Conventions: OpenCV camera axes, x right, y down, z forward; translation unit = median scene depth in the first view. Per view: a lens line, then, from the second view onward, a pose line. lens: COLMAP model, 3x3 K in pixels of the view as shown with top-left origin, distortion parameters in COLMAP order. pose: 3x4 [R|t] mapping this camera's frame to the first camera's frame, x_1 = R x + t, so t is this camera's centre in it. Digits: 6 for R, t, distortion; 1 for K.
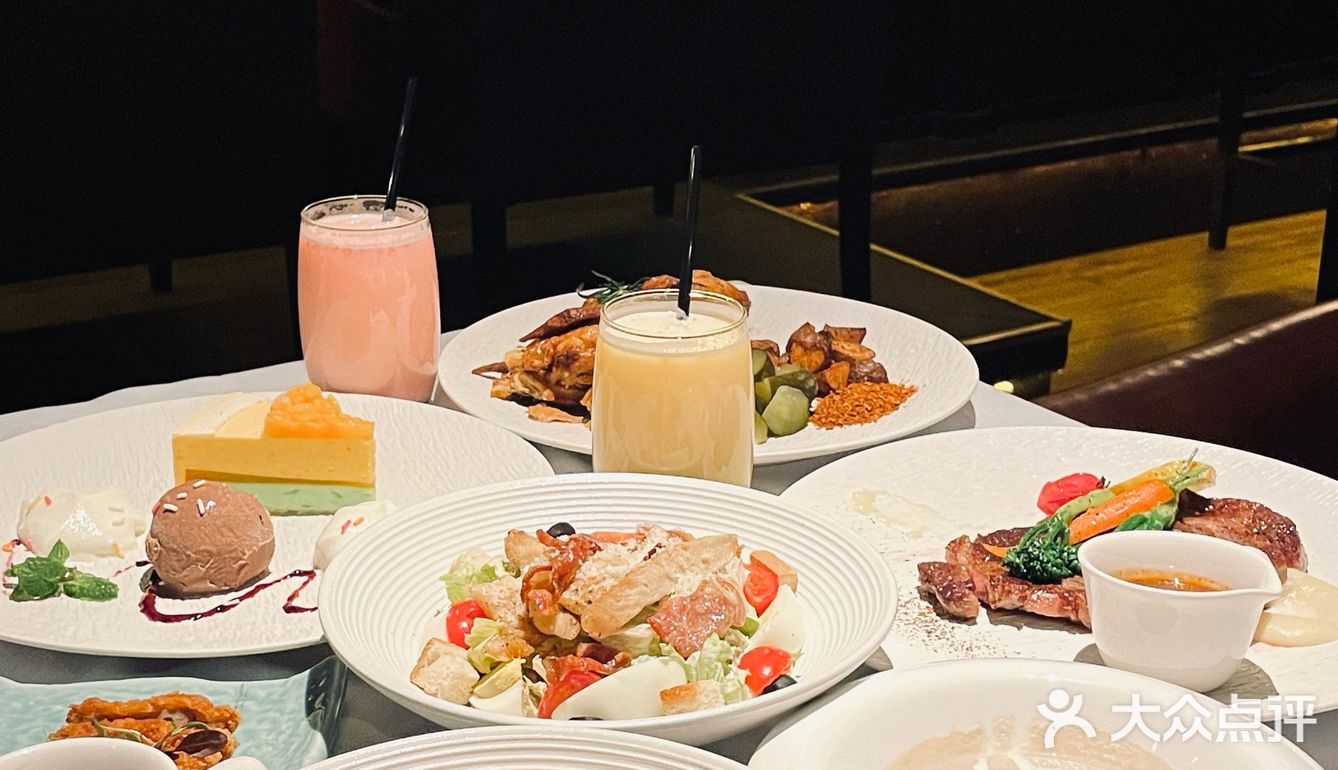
lens RADIAL K [[1996.9, 0, 668.7], [0, 1996.9, 386.2], [0, 0, 1]] dist [-0.003575, 0.000000]
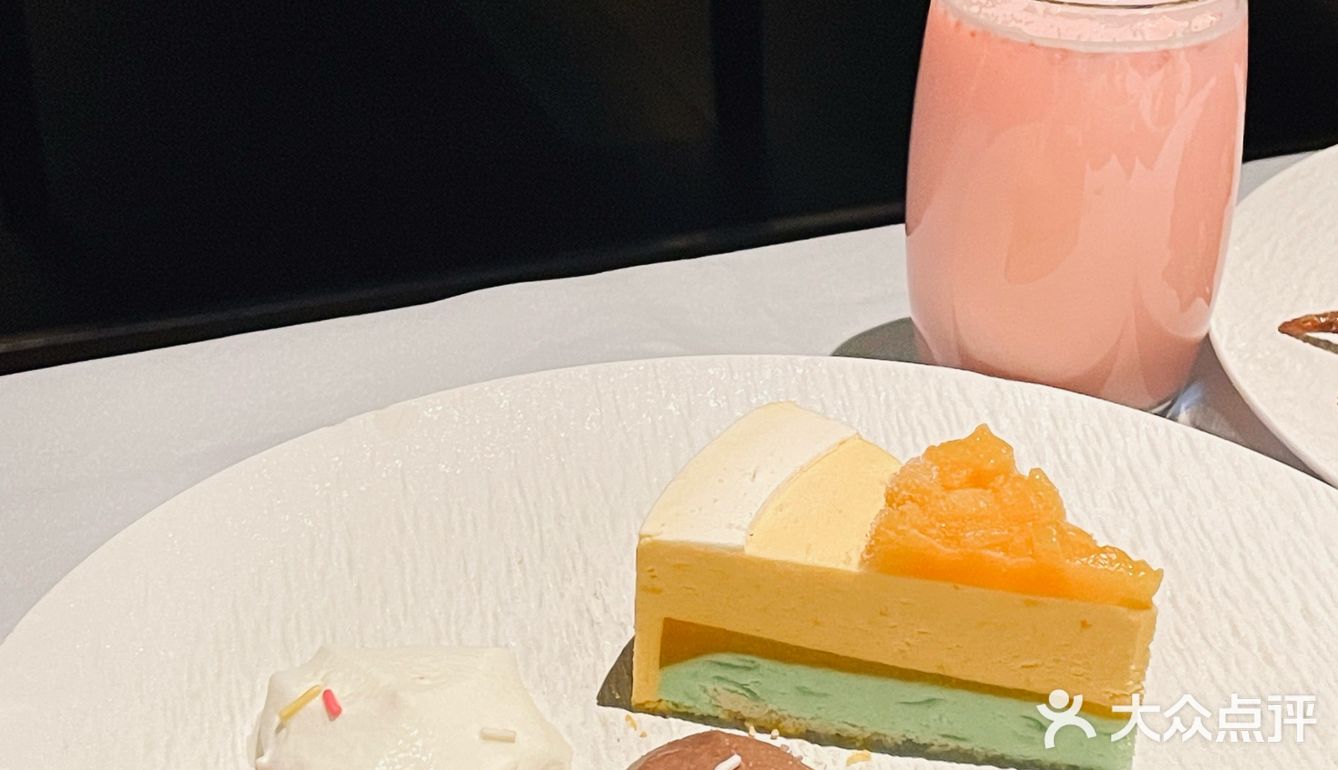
lens RADIAL K [[2050.7, 0, 668.5], [0, 2050.7, 385.0], [0, 0, 1]] dist [0.121639, 0.000000]
pose [[0.985855, 0.099817, -0.134633, -0.189723], [-0.068740, 0.973444, 0.218363, -0.095678], [0.152854, -0.206020, 0.966536, 0.606526]]
